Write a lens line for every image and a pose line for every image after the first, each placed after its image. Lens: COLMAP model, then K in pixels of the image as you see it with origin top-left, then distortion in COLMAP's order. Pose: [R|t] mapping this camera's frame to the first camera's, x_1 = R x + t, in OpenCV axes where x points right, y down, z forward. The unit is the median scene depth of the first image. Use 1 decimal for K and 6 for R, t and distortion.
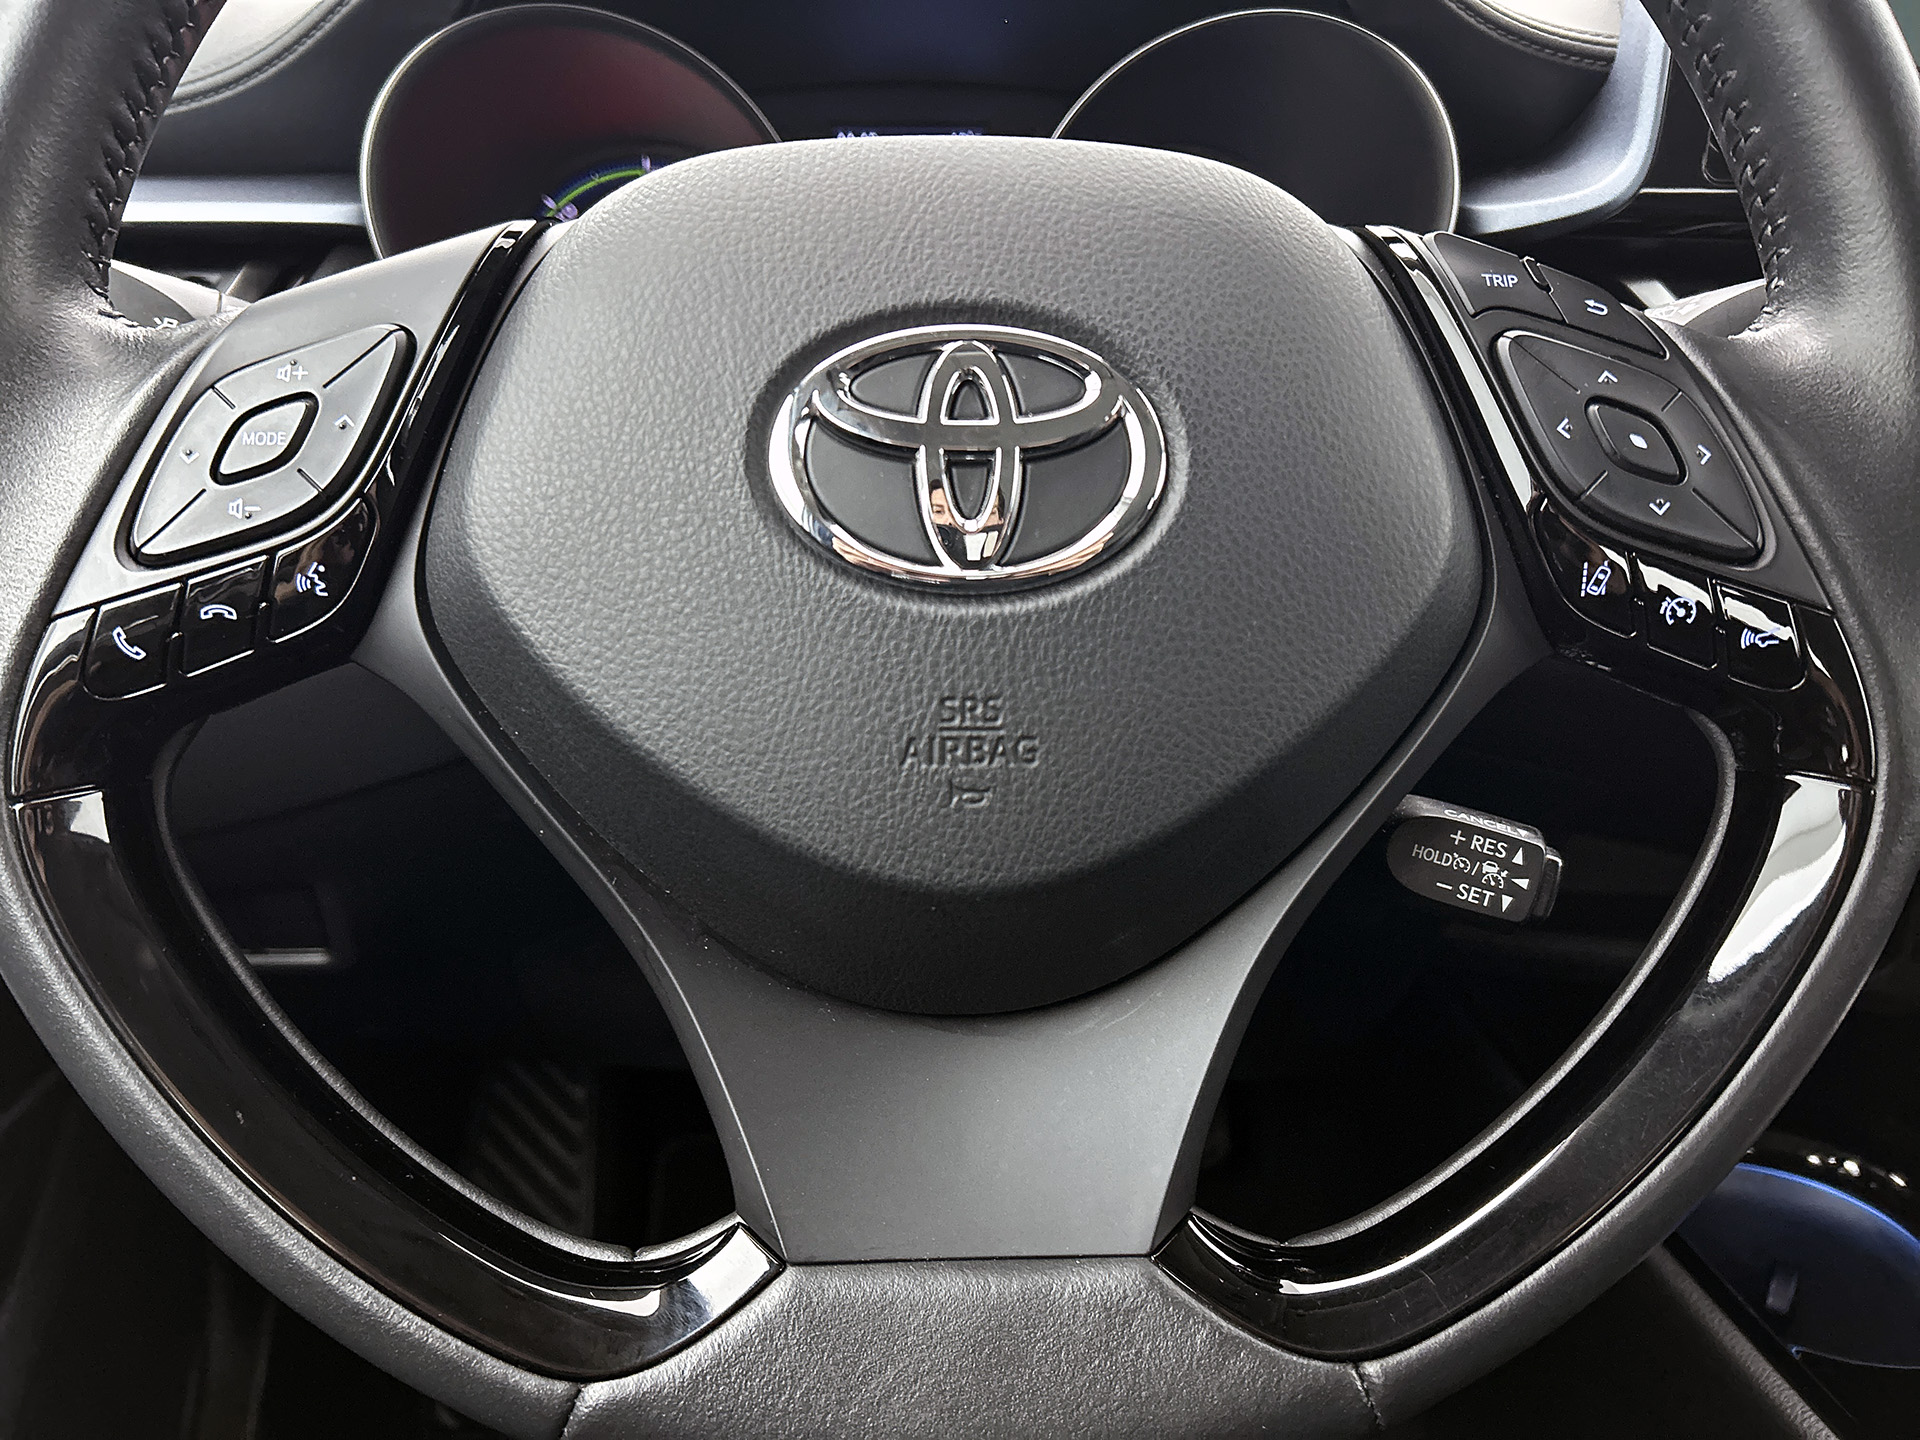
lens RADIAL K [[1444.8, 0, 960.0], [0, 1444.8, 720.0], [0, 0, 1]] dist [0.063488, -0.080119]
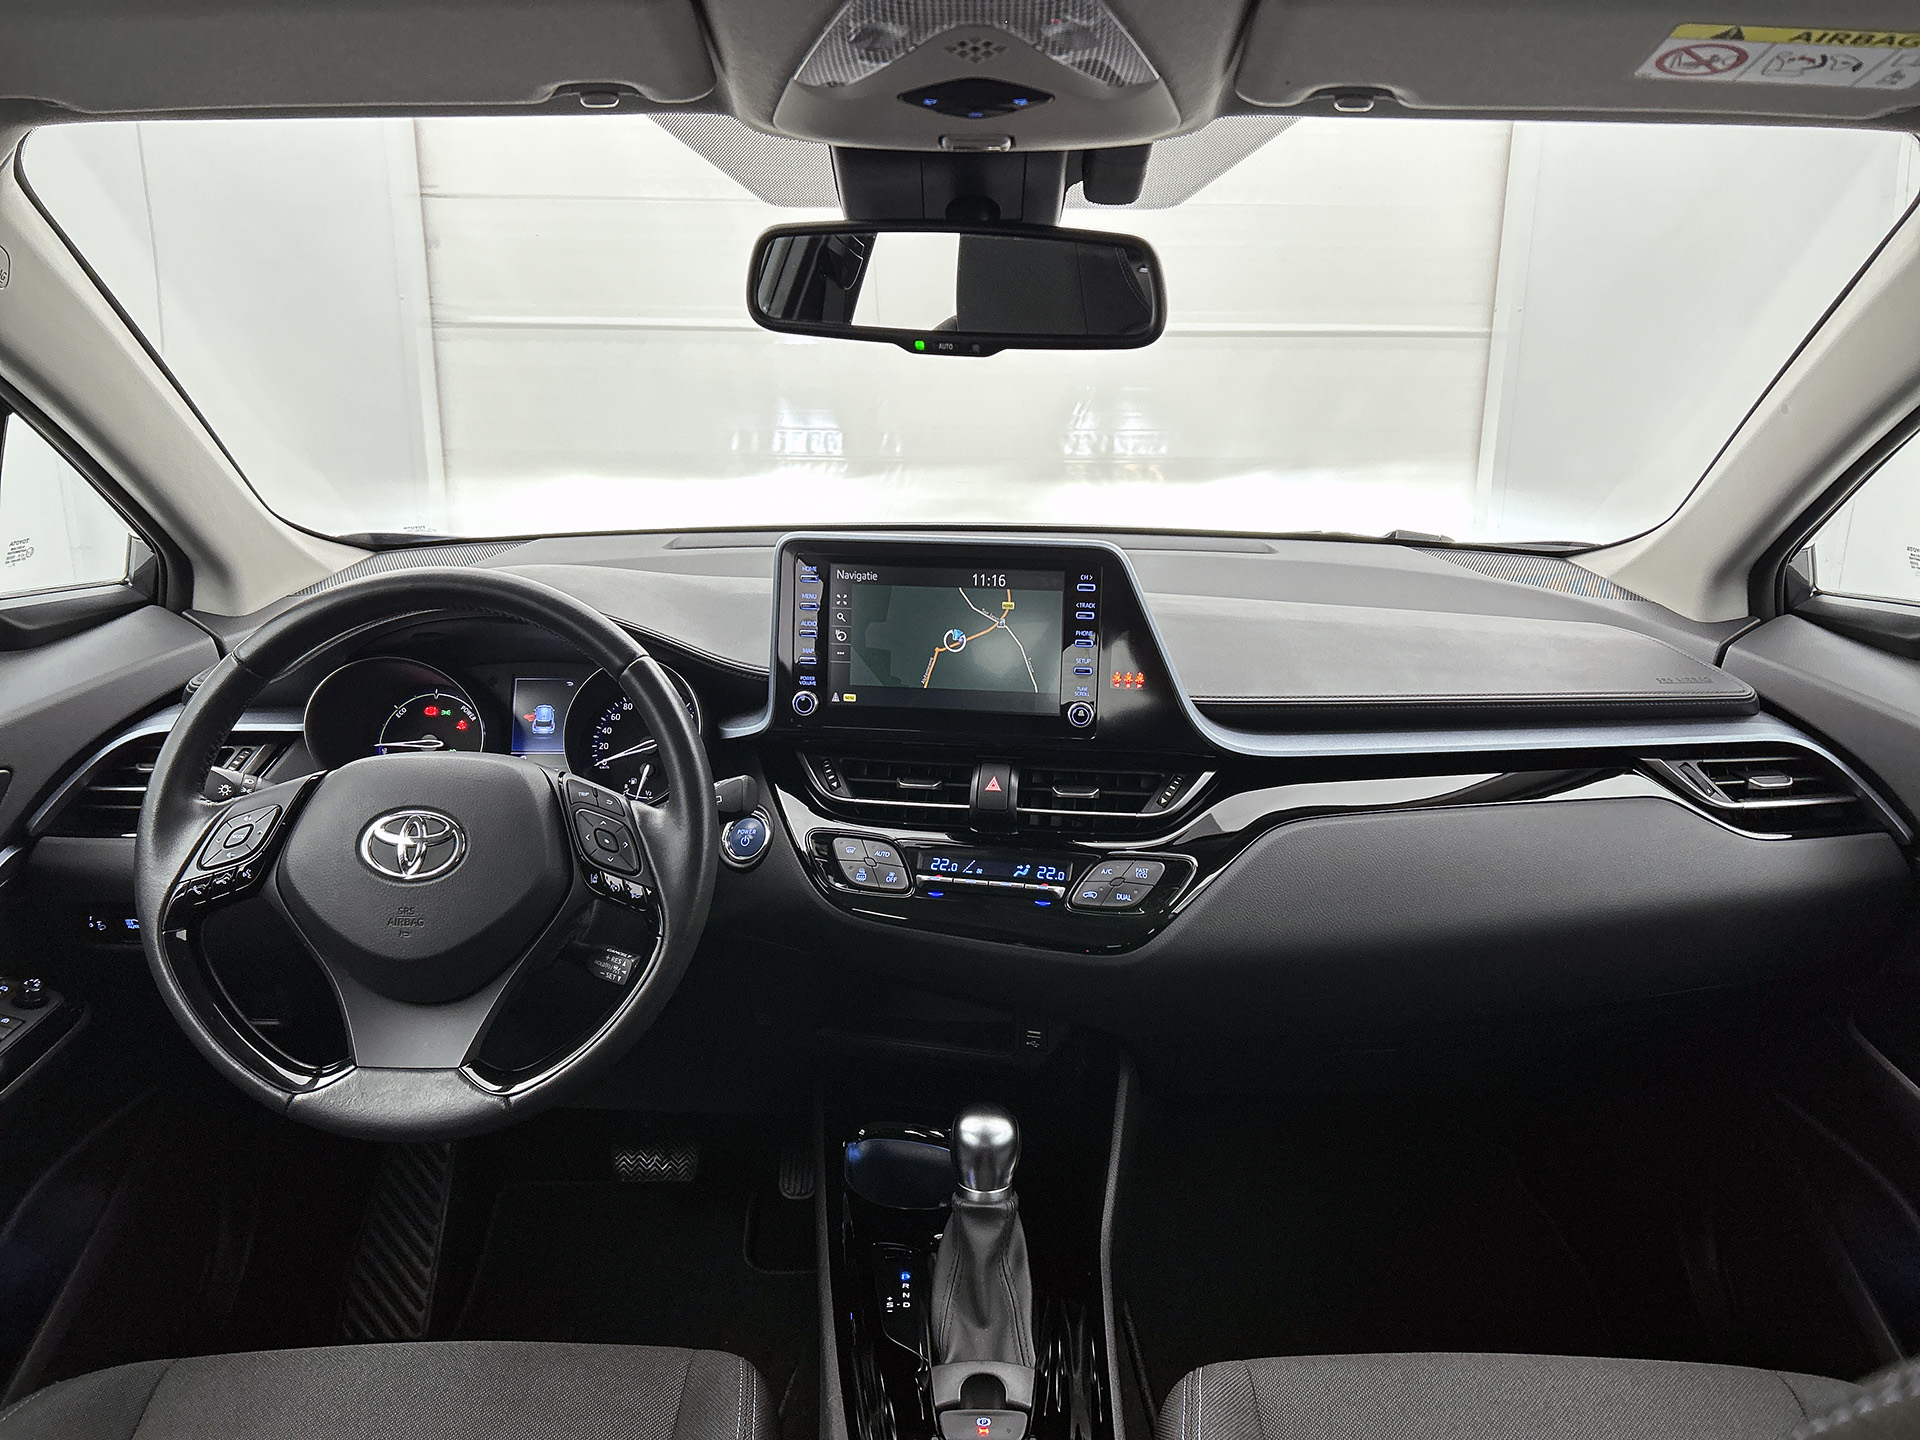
lens RADIAL K [[1453.3, 0, 960.0], [0, 1453.3, 720.0], [0, 0, 1]] dist [0.060973, 0.000239]
pose [[0.995873, 0.012120, -0.089941, 1.701133], [-0.025775, 0.988005, -0.152253, 0.043768], [0.087017, 0.153943, 0.984241, -2.609364]]
